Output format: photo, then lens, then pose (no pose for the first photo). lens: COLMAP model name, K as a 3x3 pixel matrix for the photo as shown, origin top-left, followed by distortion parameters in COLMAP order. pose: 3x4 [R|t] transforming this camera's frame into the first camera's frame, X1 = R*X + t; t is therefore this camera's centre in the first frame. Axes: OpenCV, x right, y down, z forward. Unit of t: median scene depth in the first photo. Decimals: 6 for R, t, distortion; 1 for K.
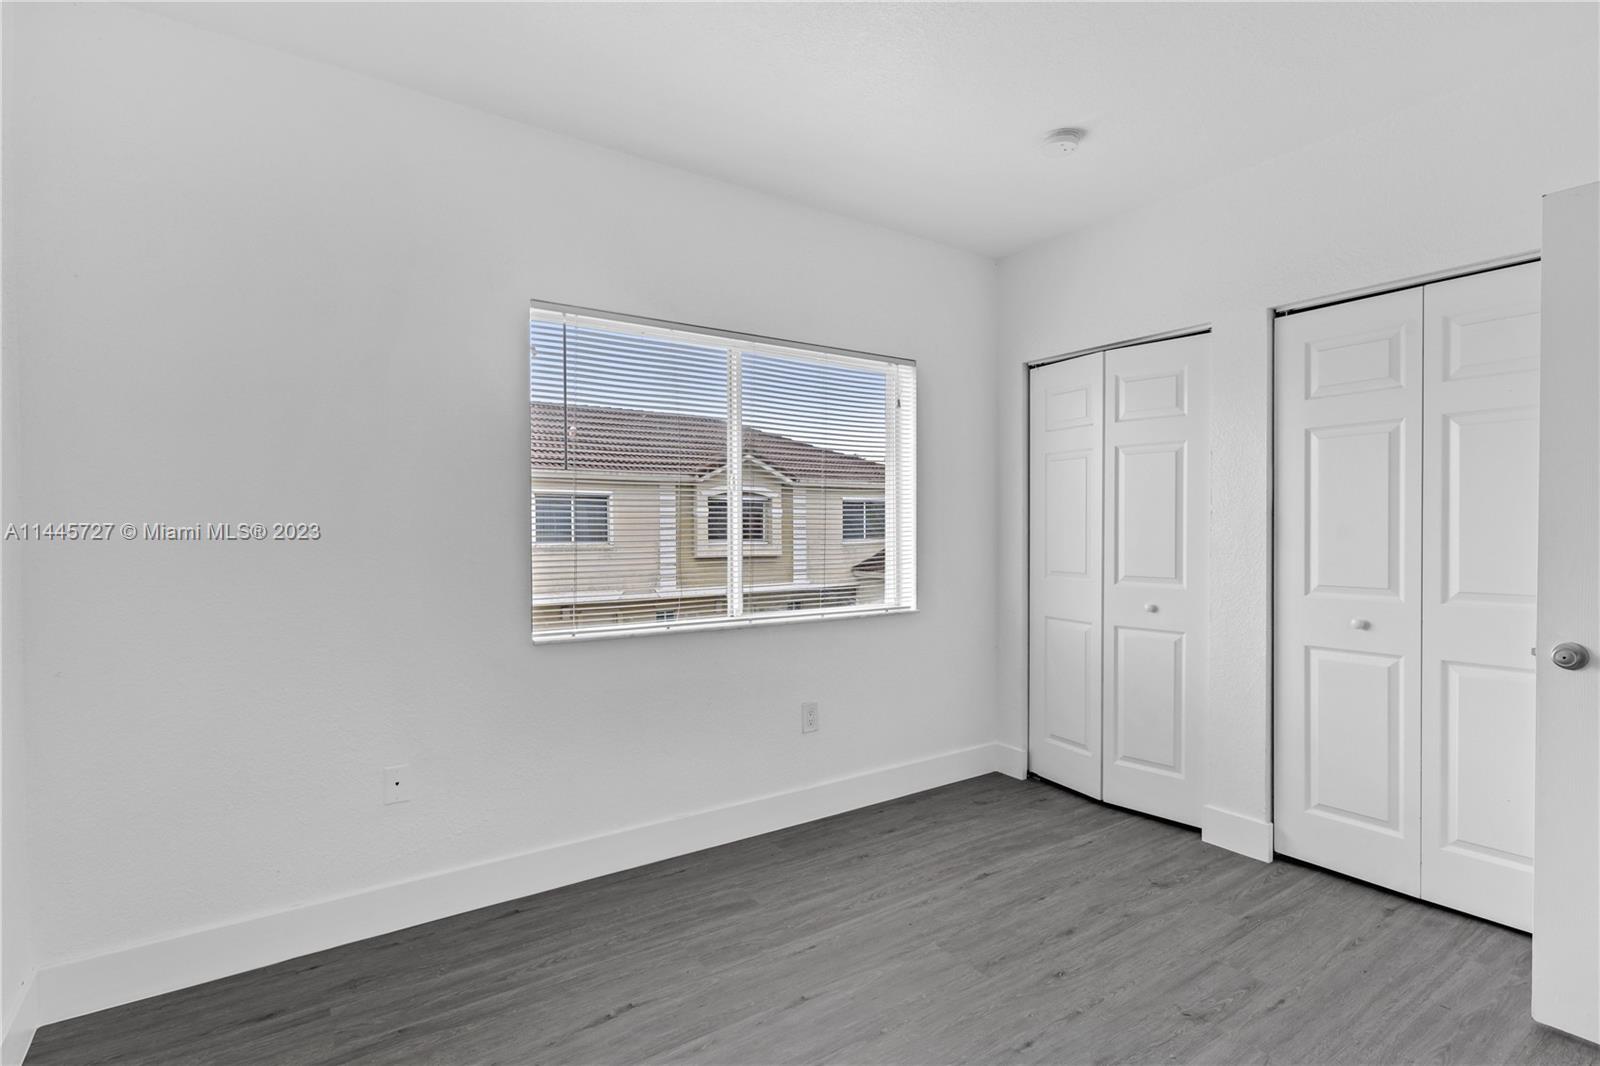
lens RADIAL K [[770.2, 0, 797.0], [0, 770.2, 552.5], [0, 0, 1]] dist [0.001806, 0.000673]
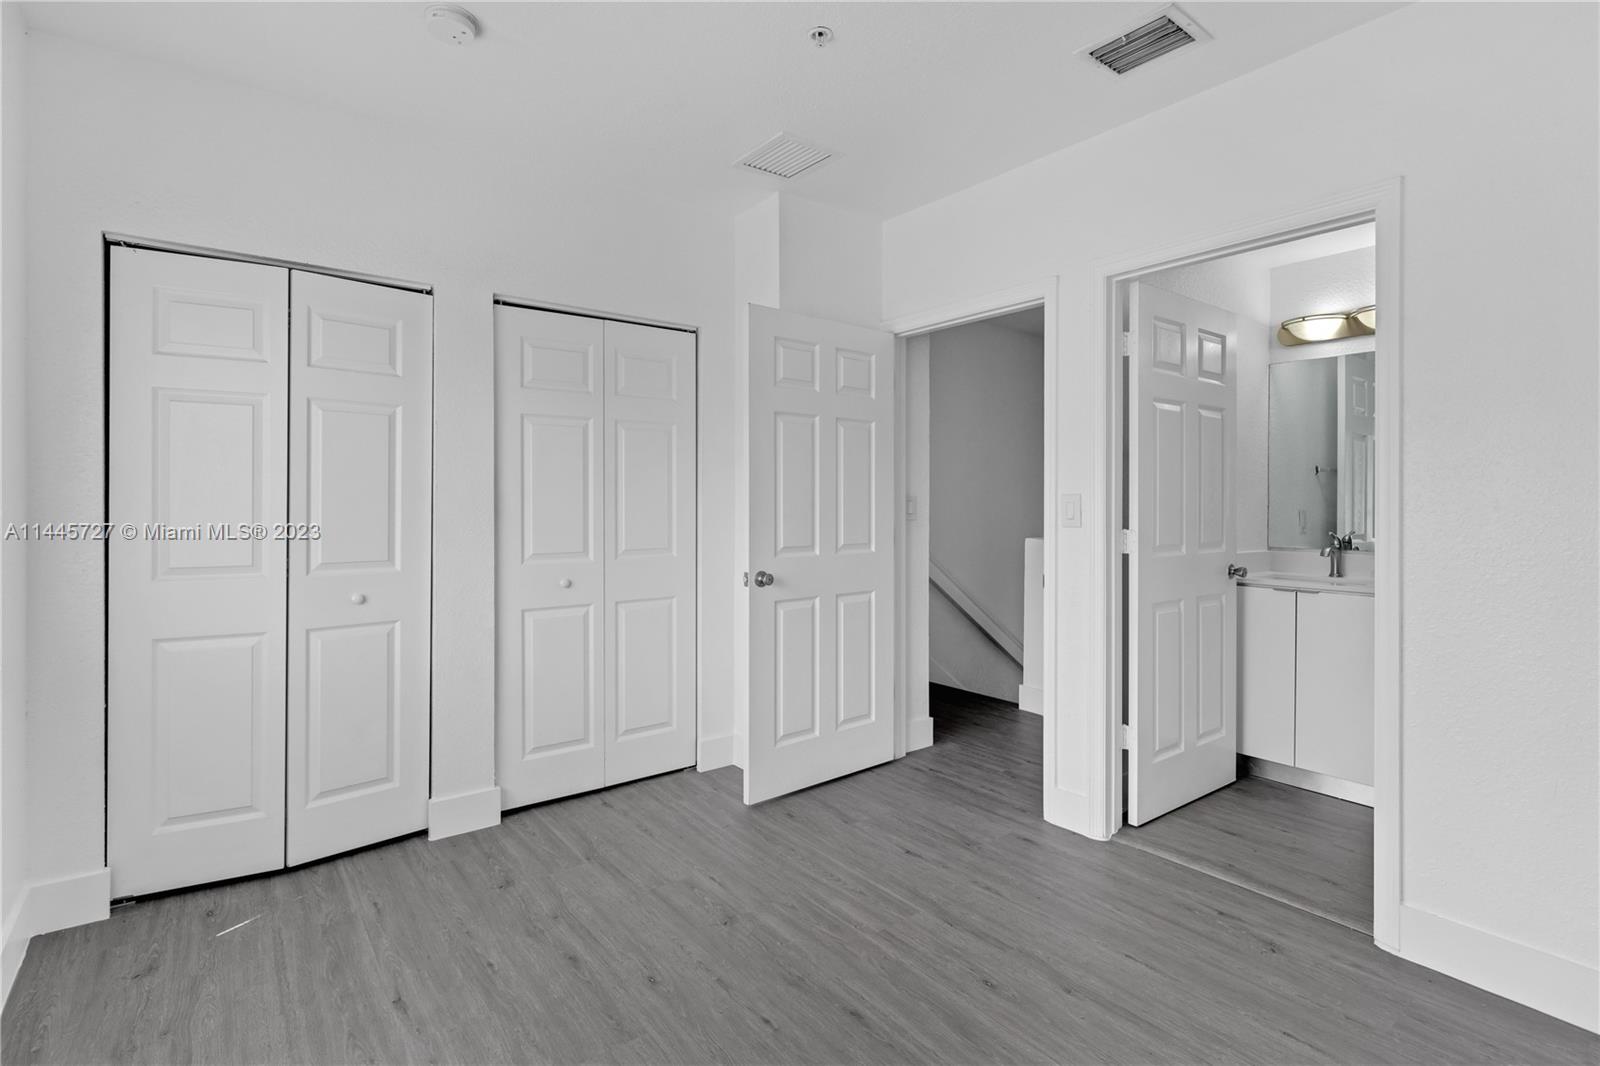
lens RADIAL K [[729.0, 0, 840.4], [0, 729.0, 513.4], [0, 0, 1]] dist [-0.001928, -0.000182]
pose [[-0.046532, -0.009065, 0.998876, -0.421108], [0.031770, 0.999440, 0.010550, -0.014585], [-0.998411, 0.032225, -0.046218, 0.615976]]
